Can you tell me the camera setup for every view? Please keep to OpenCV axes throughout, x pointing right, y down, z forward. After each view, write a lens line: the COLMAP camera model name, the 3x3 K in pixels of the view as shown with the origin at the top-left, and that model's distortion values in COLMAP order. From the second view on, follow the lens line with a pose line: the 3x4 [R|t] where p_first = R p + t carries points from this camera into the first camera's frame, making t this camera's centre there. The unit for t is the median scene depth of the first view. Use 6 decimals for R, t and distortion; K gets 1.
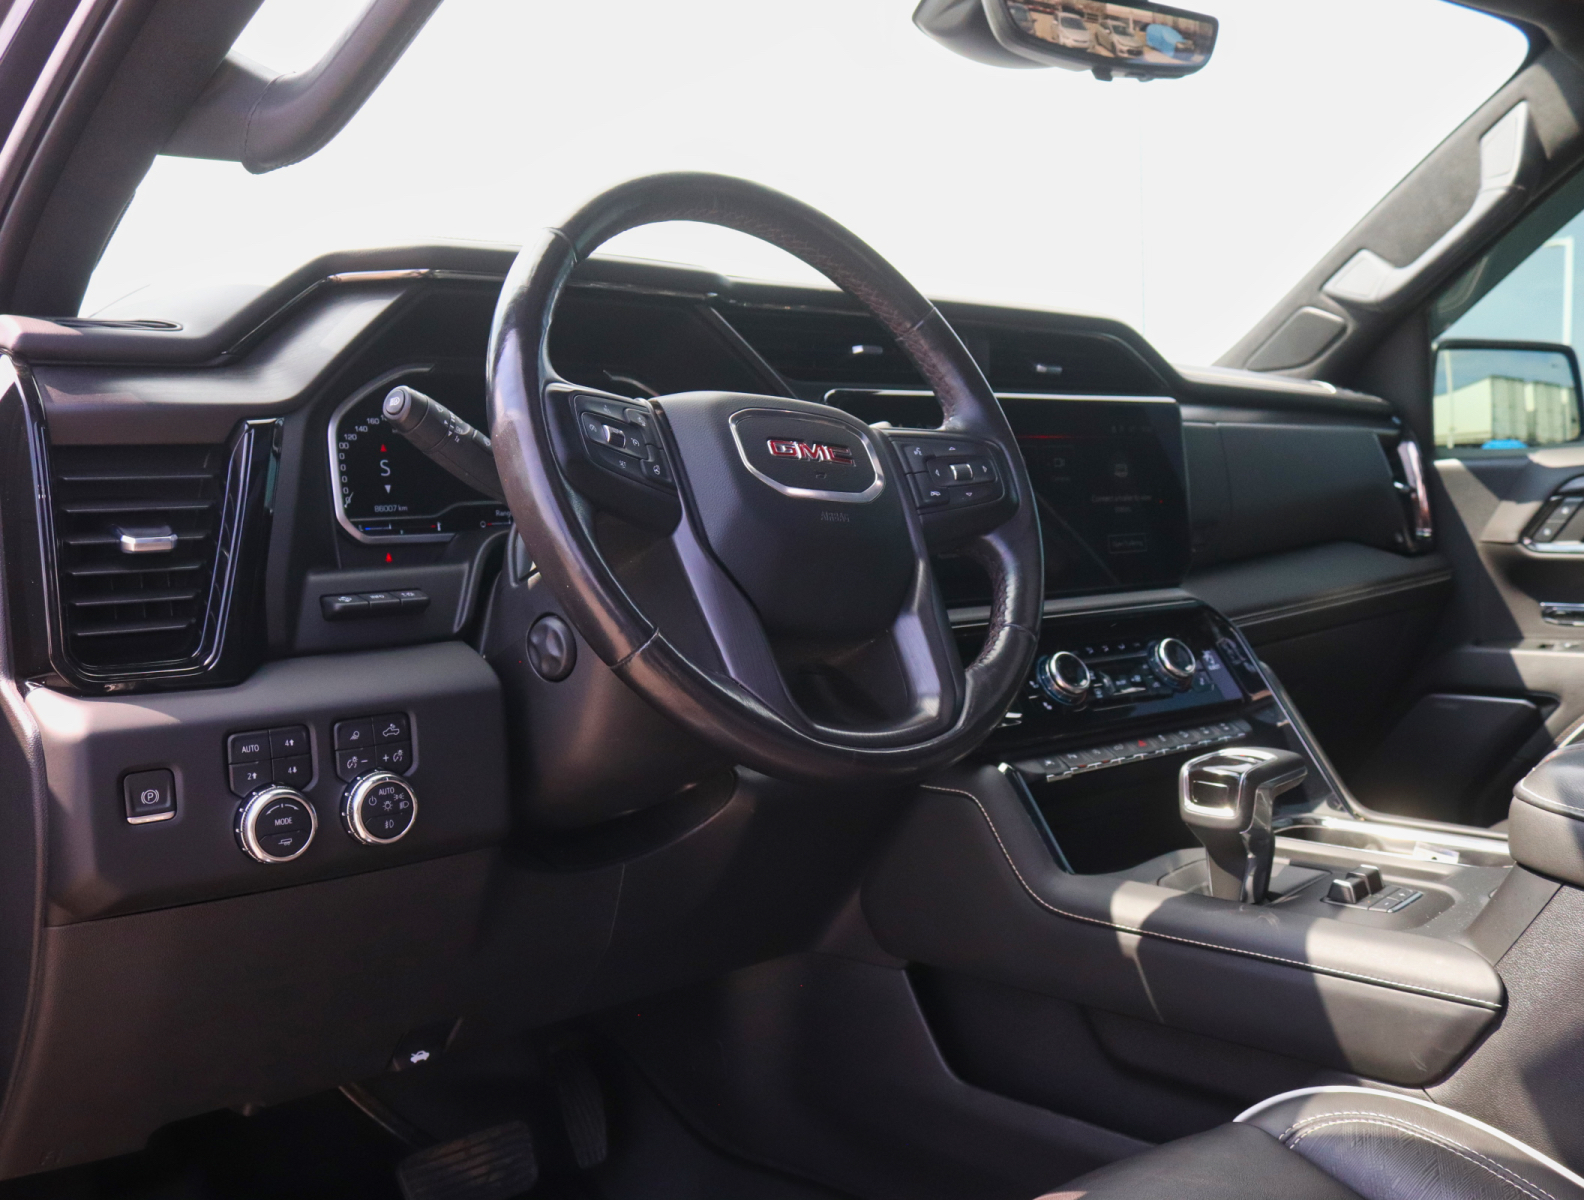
lens RADIAL K [[1495.4, 0, 793.3], [0, 1495.4, 570.8], [0, 0, 1]] dist [-0.148631, 0.135335]
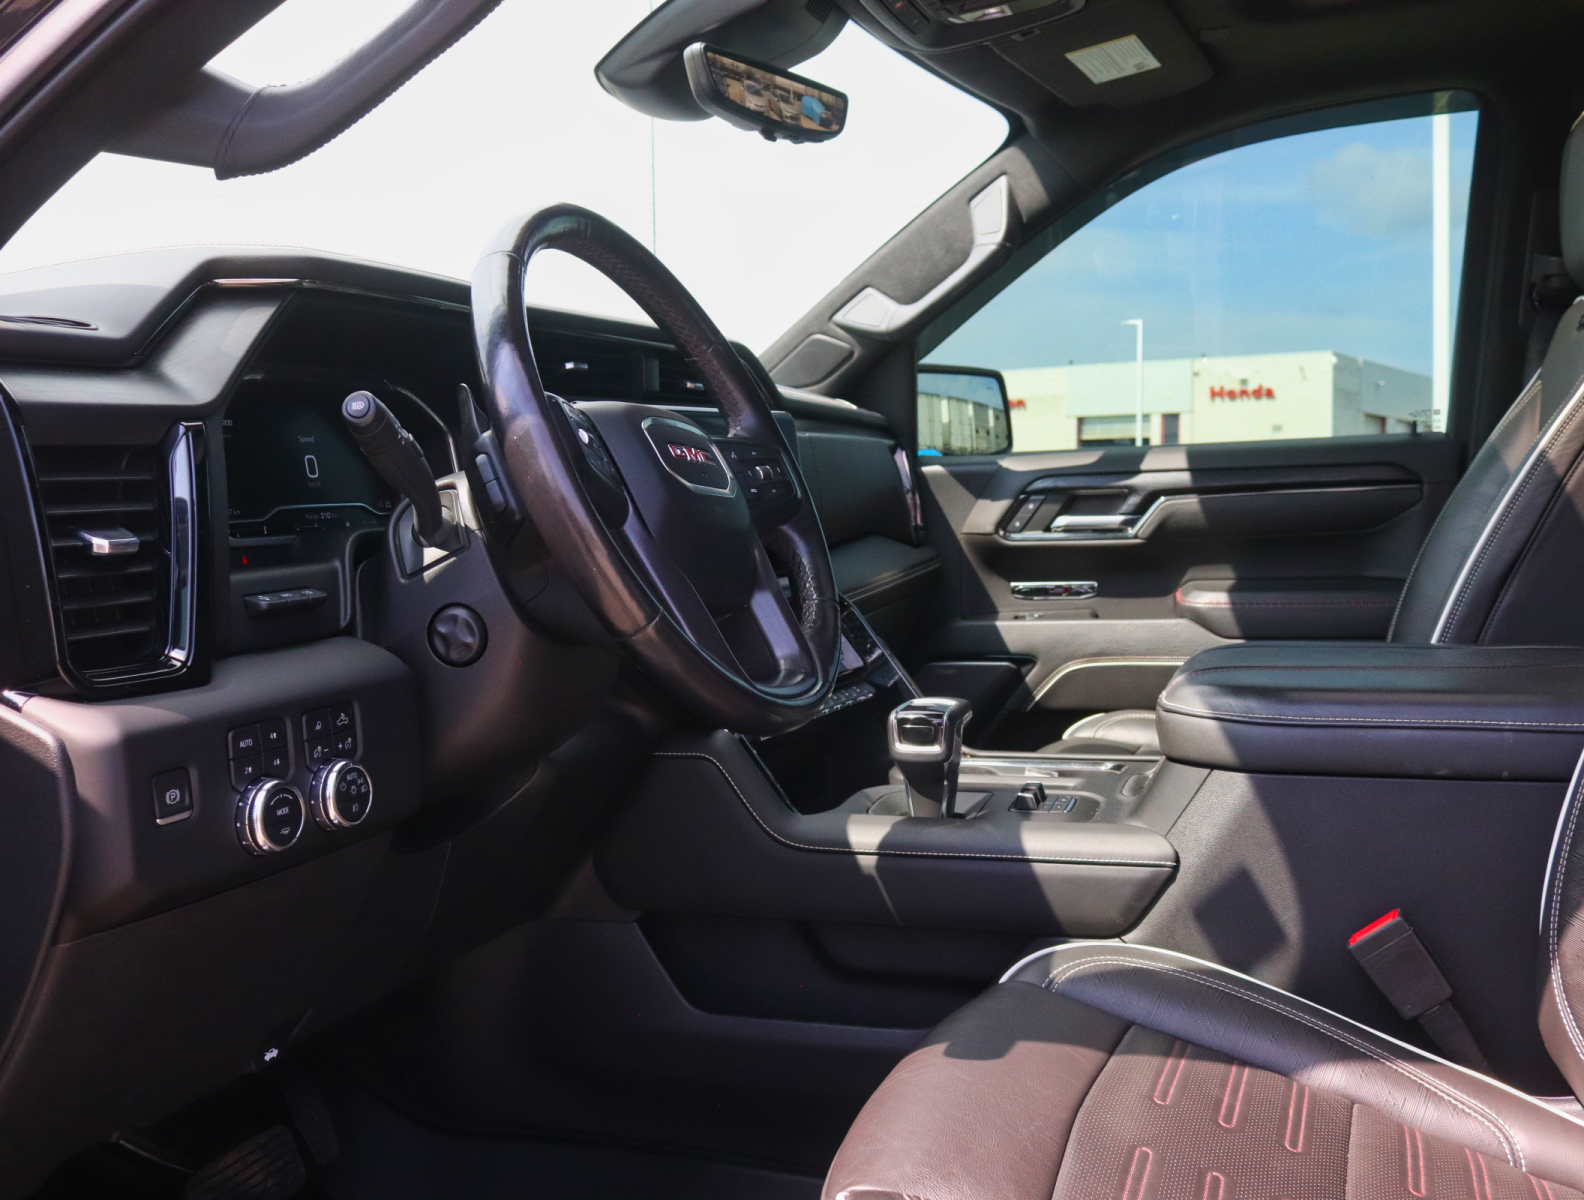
lens RADIAL K [[1495.4, 0, 793.3], [0, 1495.4, 570.8], [0, 0, 1]] dist [-0.148631, 0.135335]
pose [[0.891791, -0.031994, 0.451314, -0.407802], [0.036462, 0.999334, -0.001206, 0.013868], [-0.450975, 0.017532, 0.892364, -0.070086]]
